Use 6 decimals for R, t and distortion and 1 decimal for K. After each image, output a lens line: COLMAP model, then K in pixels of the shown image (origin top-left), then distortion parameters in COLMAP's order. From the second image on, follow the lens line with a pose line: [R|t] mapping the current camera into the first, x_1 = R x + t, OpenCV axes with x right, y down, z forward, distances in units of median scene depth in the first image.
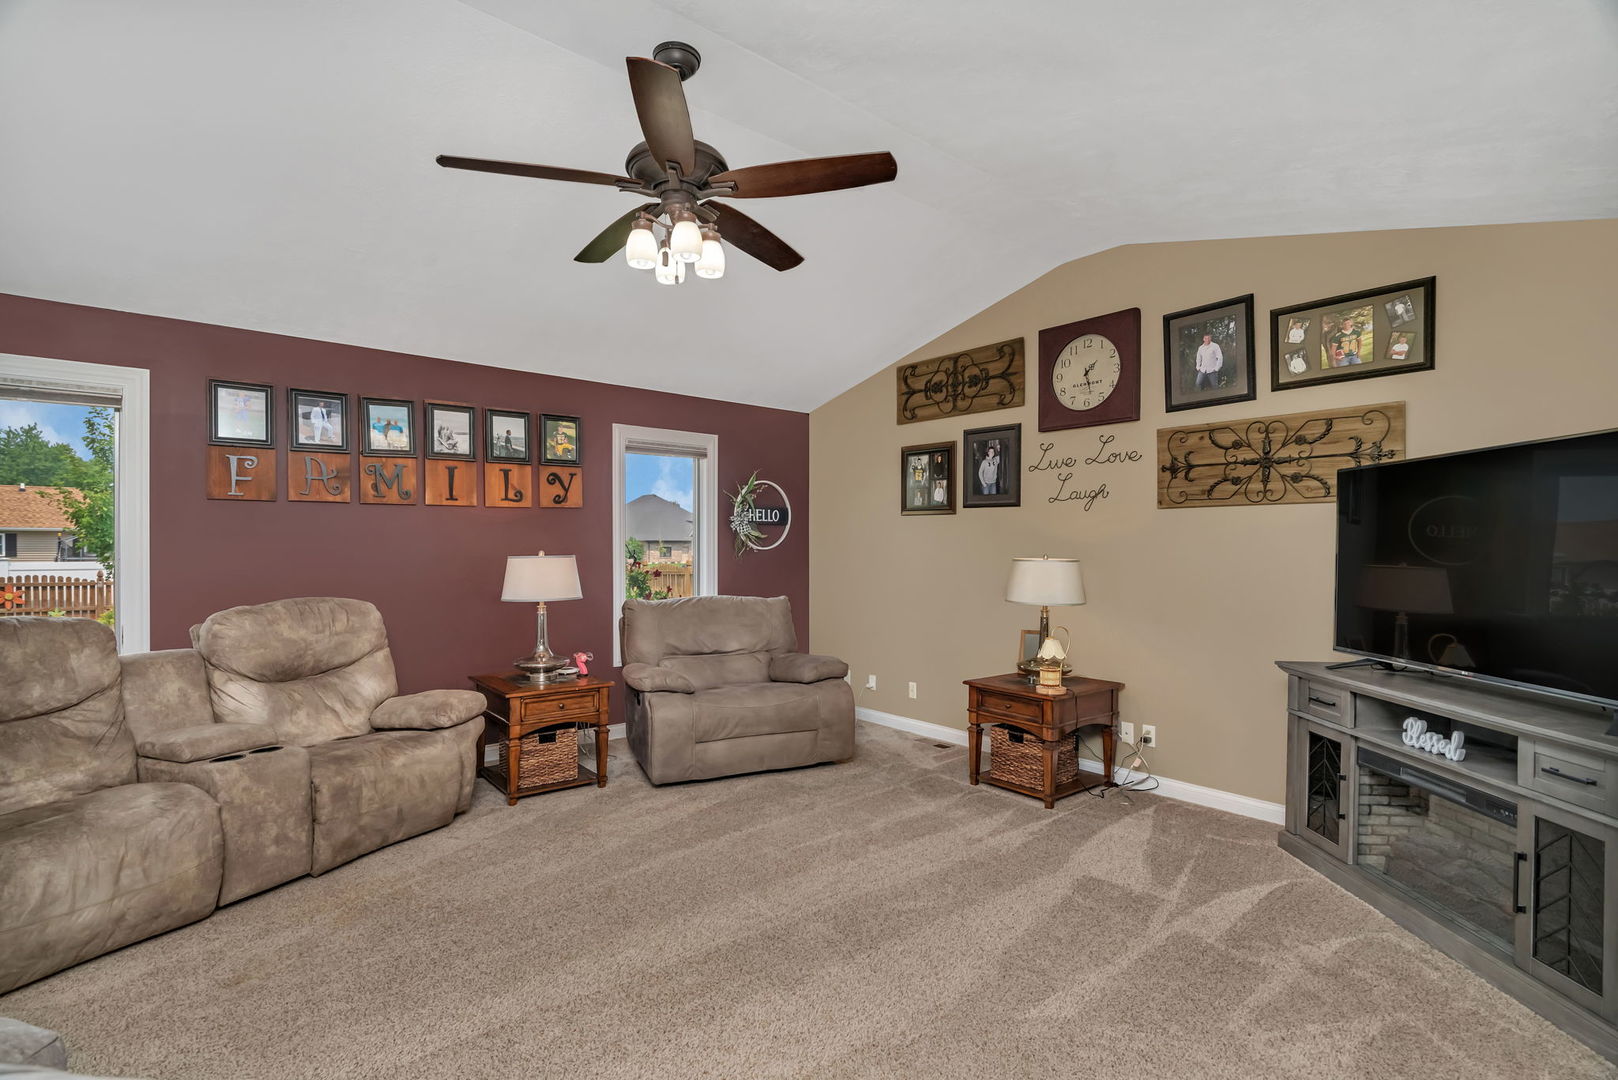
lens RADIAL K [[769.6, 0, 803.4], [0, 769.6, 551.1], [0, 0, 1]] dist [0.001667, 0.000678]
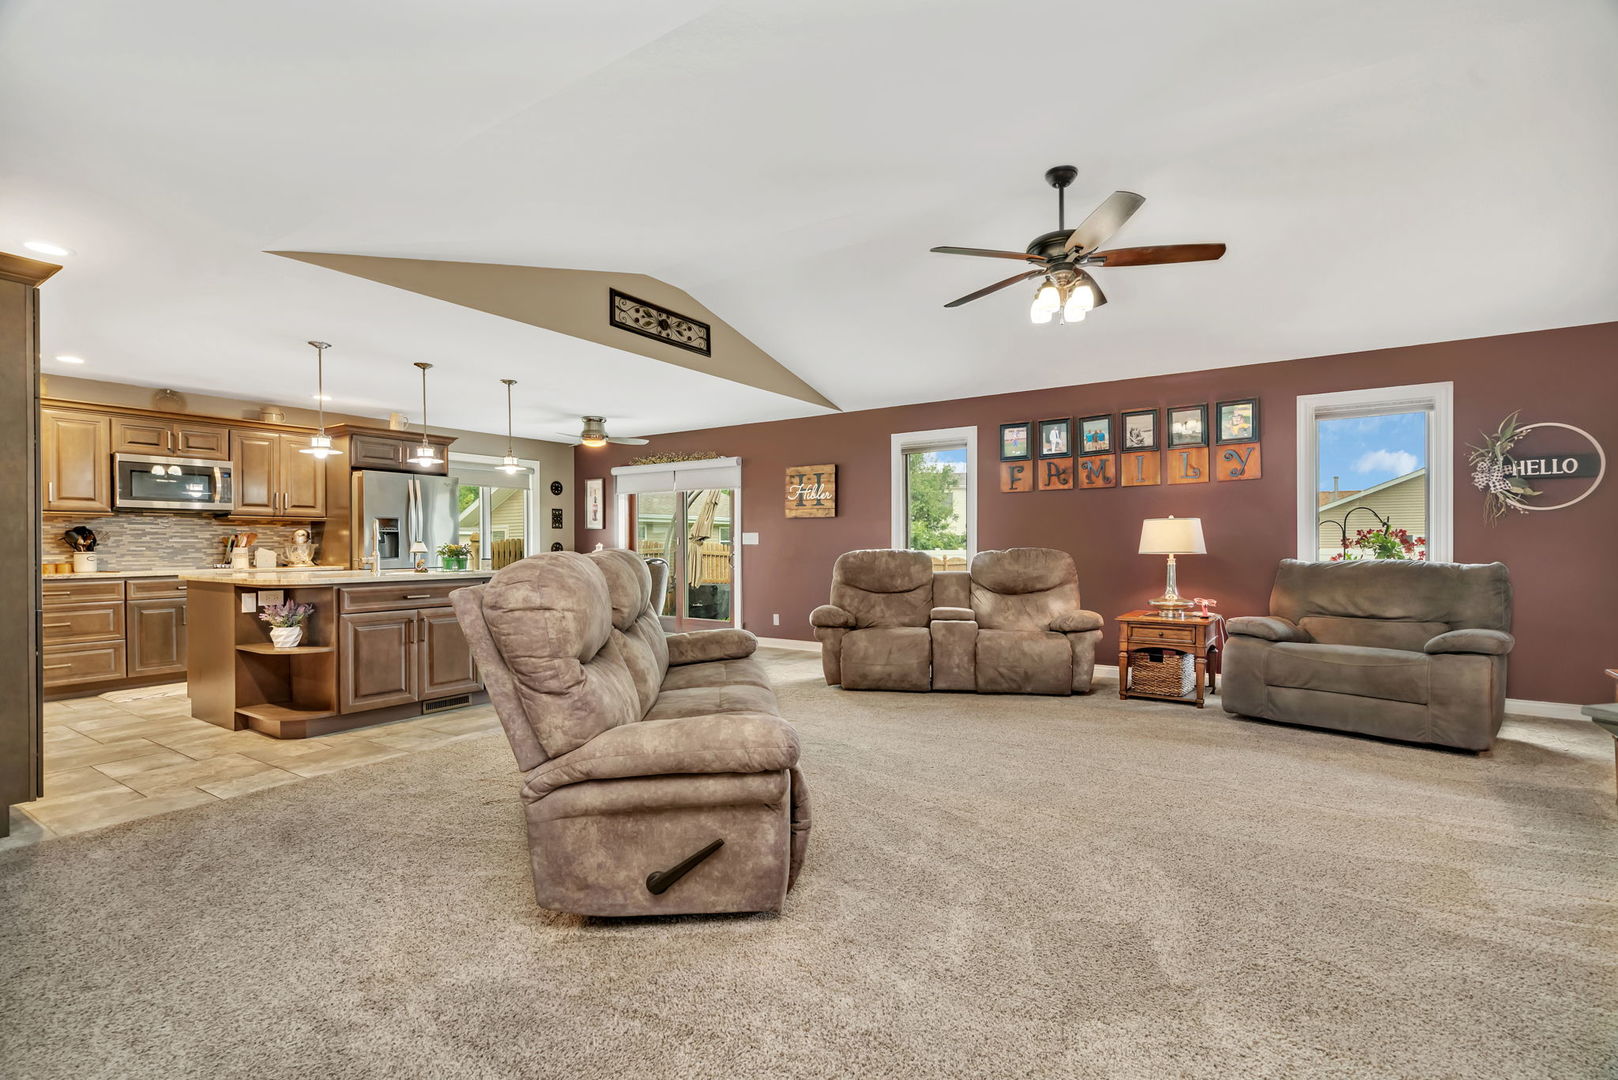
lens RADIAL K [[752.3, 0, 800.9], [0, 752.3, 538.8], [0, 0, 1]] dist [-0.000104, 0.000099]
pose [[0.285490, -0.014267, -0.958276, 0.671750], [-0.002719, 0.999873, -0.015697, 0.059842], [0.958378, 0.007087, 0.285415, 0.060762]]
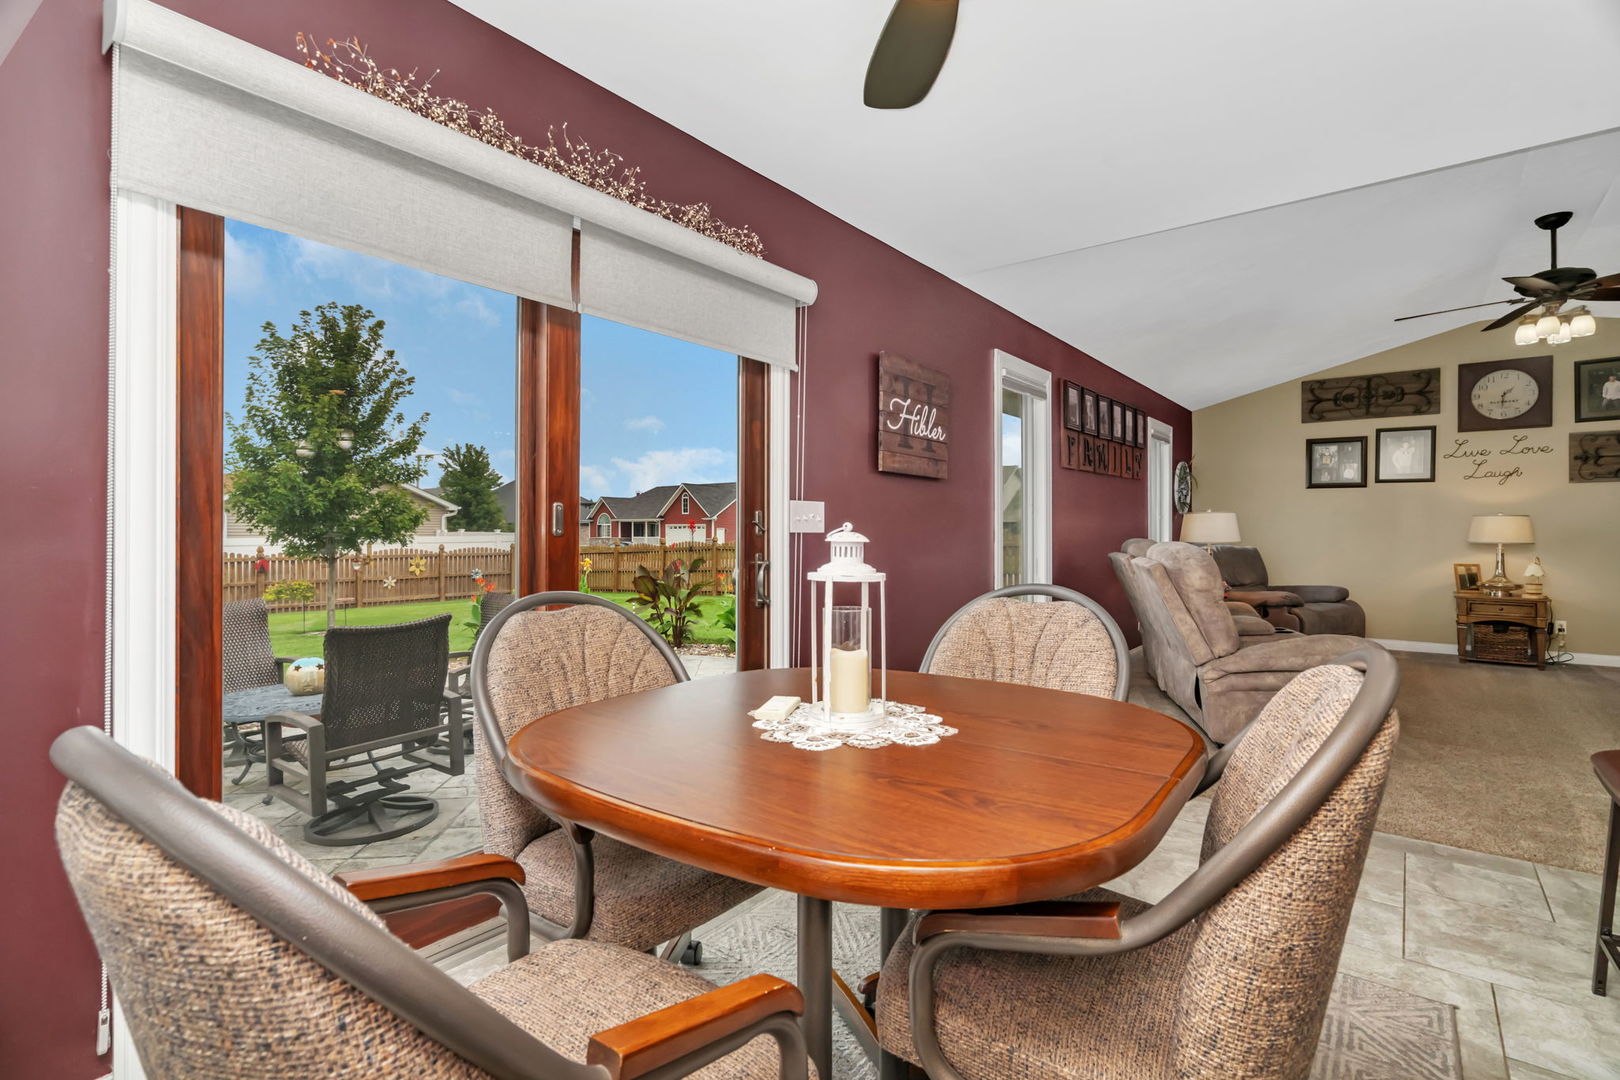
lens RADIAL K [[759.9, 0, 801.3], [0, 759.9, 529.8], [0, 0, 1]] dist [0.000571, 0.001038]
pose [[0.978739, -0.001227, 0.205105, -1.349228], [0.002759, 0.999970, -0.007181, 0.045793], [-0.205090, 0.007594, 0.978714, -0.198954]]
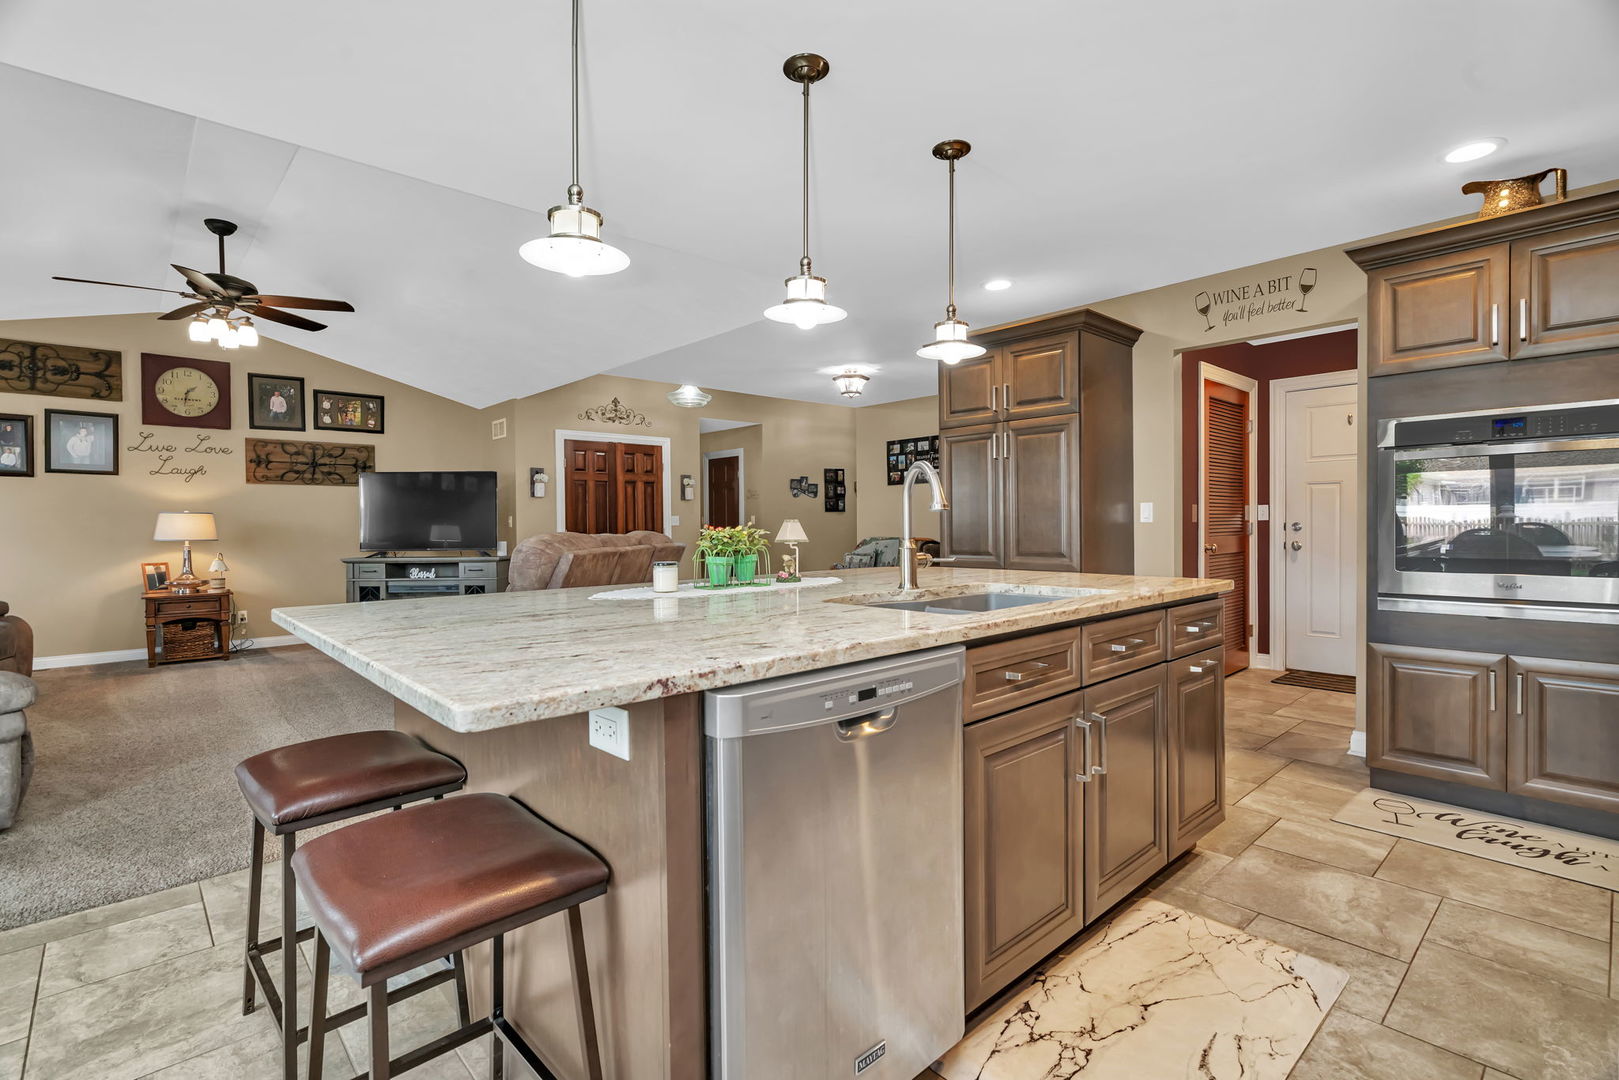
lens RADIAL K [[752.8, 0, 801.4], [0, 752.8, 538.8], [0, 0, 1]] dist [-0.000104, 0.000099]
pose [[-0.049432, -0.023067, 0.998511, -1.235518], [0.014774, 0.999607, 0.023824, 0.044599], [-0.998668, 0.015929, -0.049071, -0.150879]]
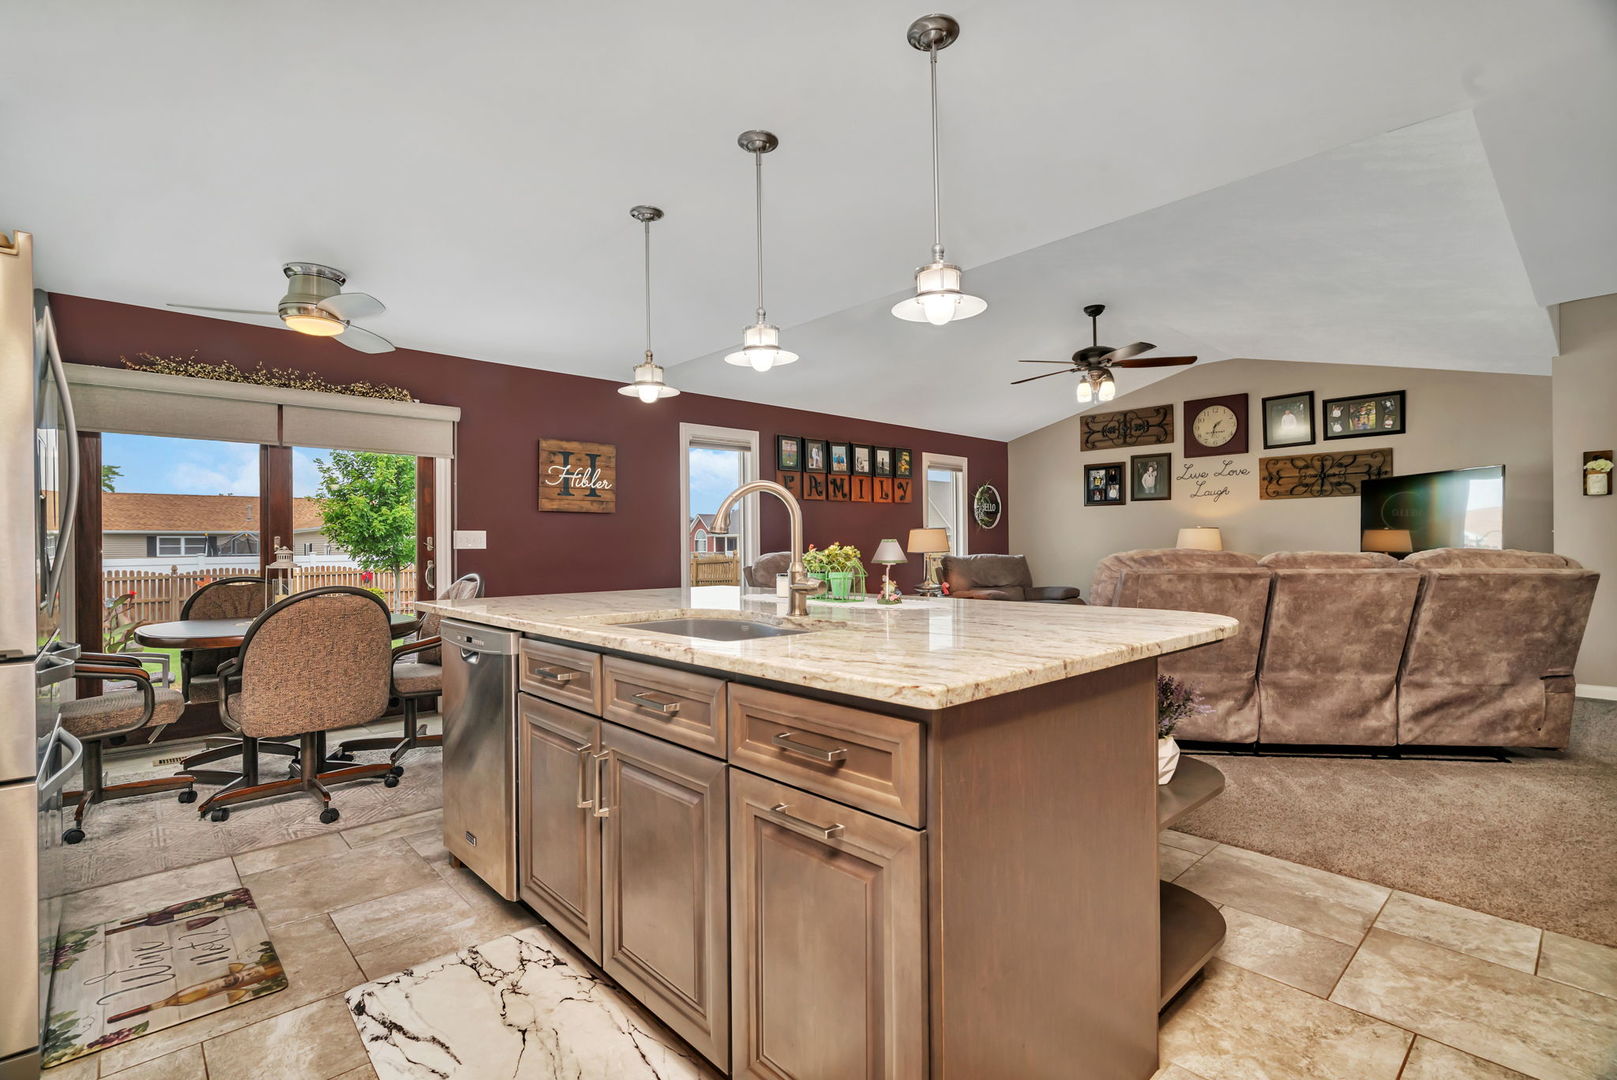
lens RADIAL K [[751.9, 0, 800.5], [0, 751.9, 538.8], [0, 0, 1]] dist [-0.000104, 0.000099]
pose [[0.998755, -0.010596, 0.048747, -0.726103], [0.011271, 0.999844, -0.013590, 0.050402], [-0.048595, 0.014122, 0.998719, -0.752802]]
